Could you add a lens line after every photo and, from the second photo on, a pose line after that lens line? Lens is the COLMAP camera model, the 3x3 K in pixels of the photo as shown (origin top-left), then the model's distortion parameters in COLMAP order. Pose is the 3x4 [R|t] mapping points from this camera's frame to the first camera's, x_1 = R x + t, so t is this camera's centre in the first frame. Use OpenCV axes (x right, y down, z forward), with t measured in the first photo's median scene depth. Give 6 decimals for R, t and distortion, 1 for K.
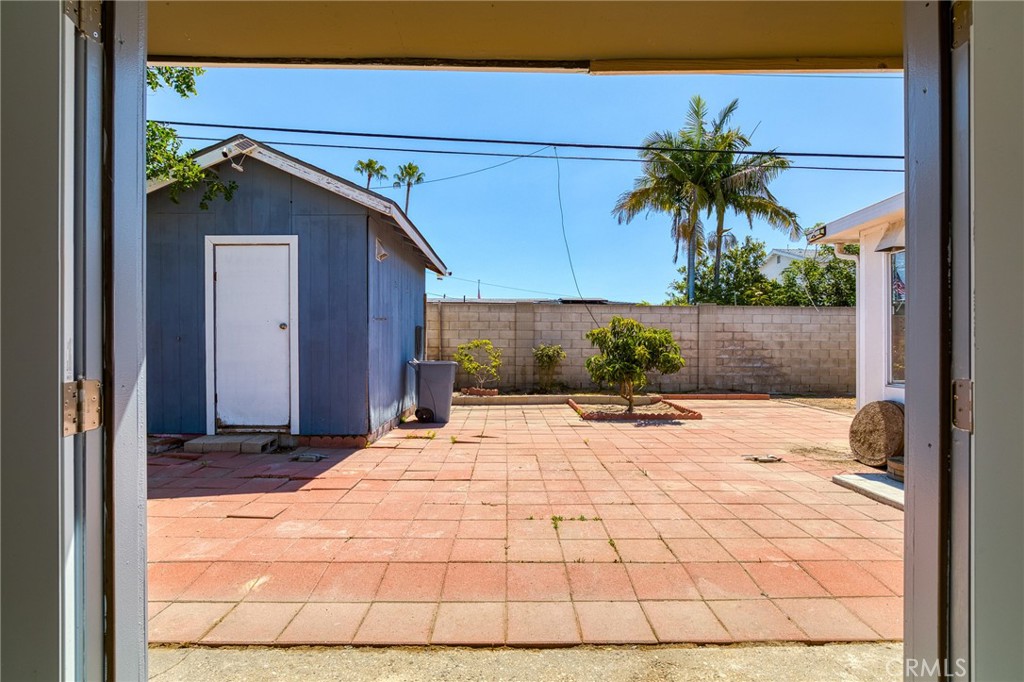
lens RADIAL K [[472.7, 0, 511.8], [0, 472.7, 343.6], [0, 0, 1]] dist [0.000268, 0.000063]
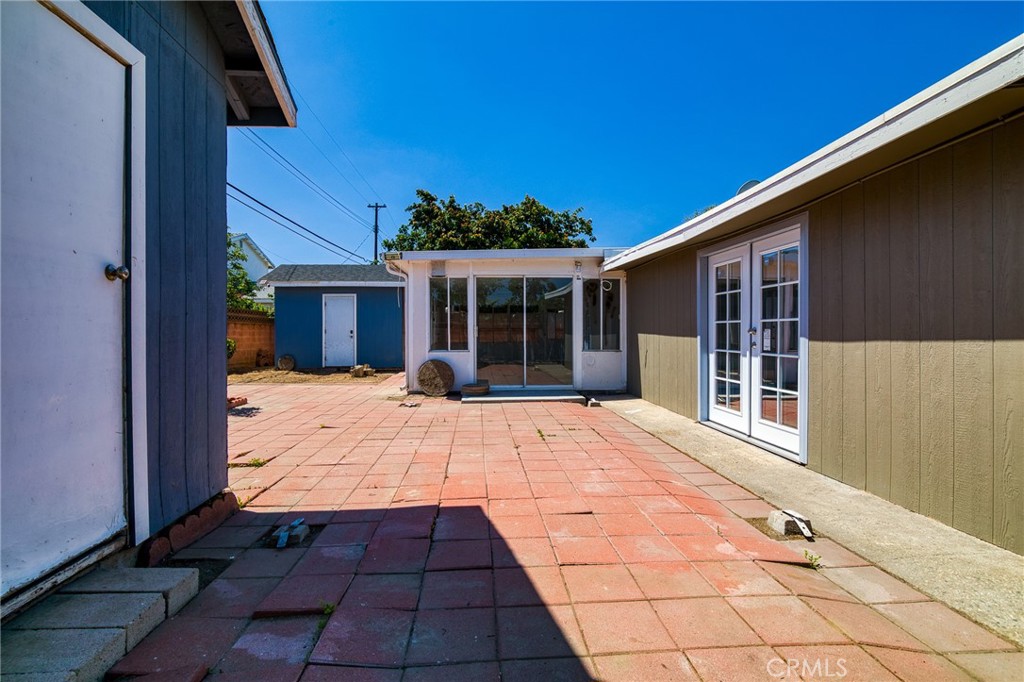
lens RADIAL K [[472.7, 0, 509.4], [0, 472.7, 335.7], [0, 0, 1]] dist [0.000268, 0.000063]
pose [[-0.061002, -0.010654, 0.998081, -0.883511], [-0.006779, 0.999924, 0.010259, 0.005977], [-0.998115, -0.006140, -0.061070, 0.708356]]
